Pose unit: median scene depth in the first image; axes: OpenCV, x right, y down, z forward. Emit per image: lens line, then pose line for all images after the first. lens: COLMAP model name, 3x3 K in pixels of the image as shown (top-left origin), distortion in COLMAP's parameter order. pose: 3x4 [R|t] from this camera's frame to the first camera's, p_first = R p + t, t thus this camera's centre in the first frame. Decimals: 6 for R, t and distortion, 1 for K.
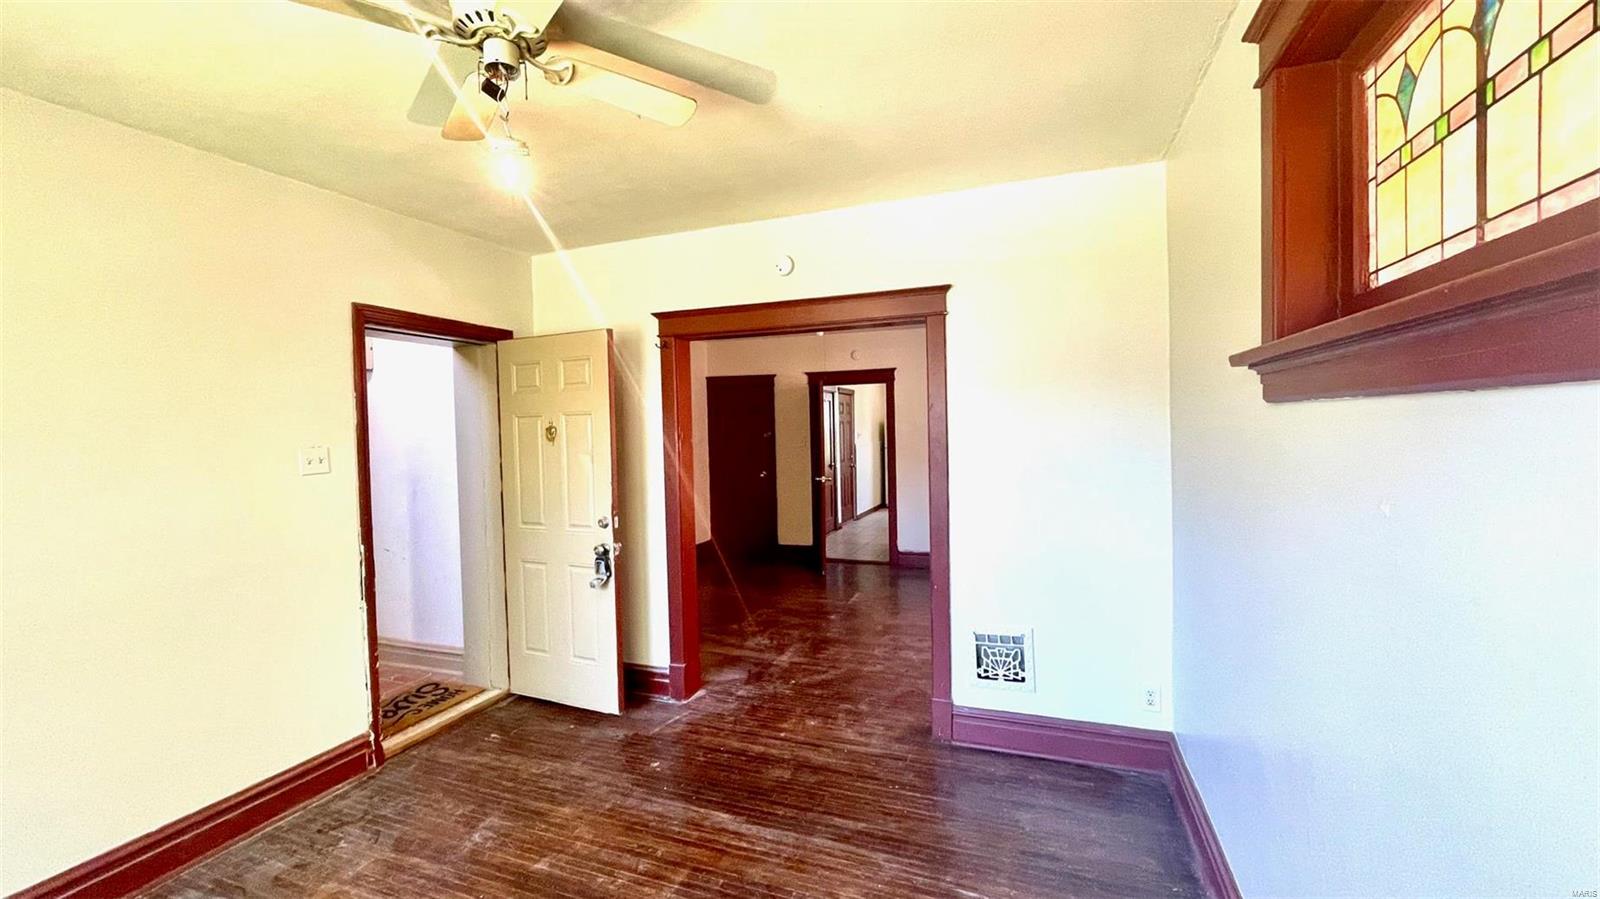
lens RADIAL K [[646.7, 0, 800.9], [0, 646.7, 446.1], [0, 0, 1]] dist [-0.003529, -0.000207]
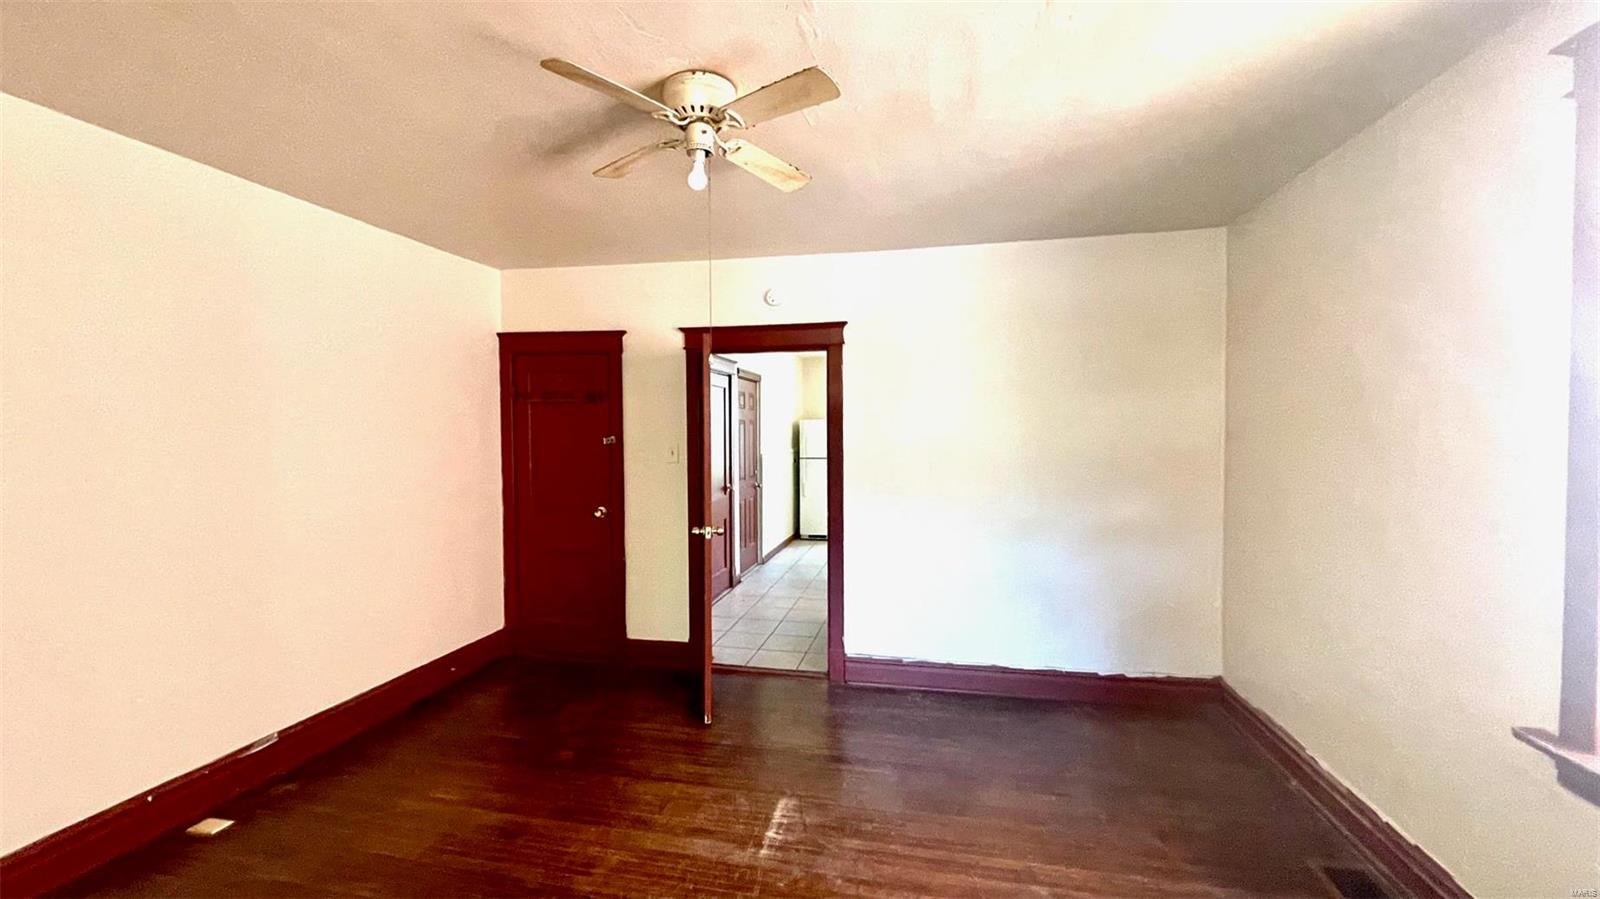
lens RADIAL K [[646.7, 0, 799.7], [0, 646.7, 446.1], [0, 0, 1]] dist [-0.003529, -0.000207]
pose [[0.987736, 0.014466, 0.155460, 0.021550], [-0.014178, 0.999895, -0.002958, -0.012270], [-0.155486, 0.000717, 0.987838, 0.392284]]
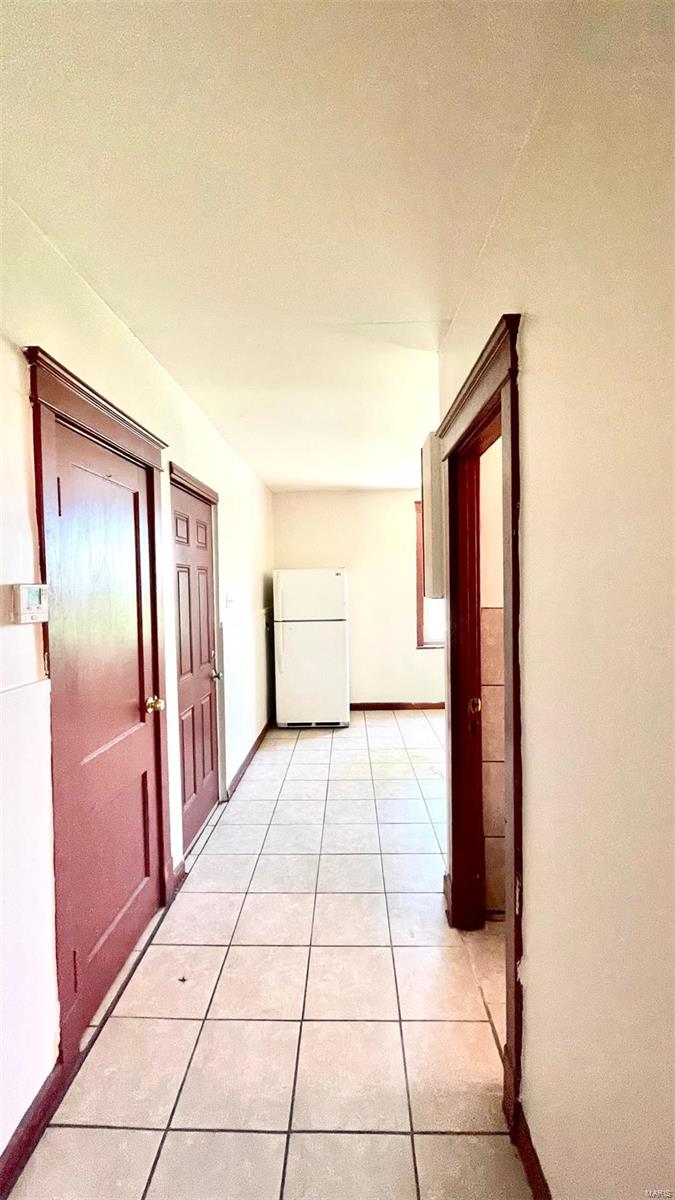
lens RADIAL K [[485.0, 0, 338.9], [0, 485.0, 598.4], [0, 0, 1]] dist [-0.003529, -0.000207]
pose [[0.944300, -0.002876, 0.329074, 0.066145], [0.002662, 0.999996, 0.001104, -0.024021], [-0.329076, -0.000166, 0.944303, 0.848419]]
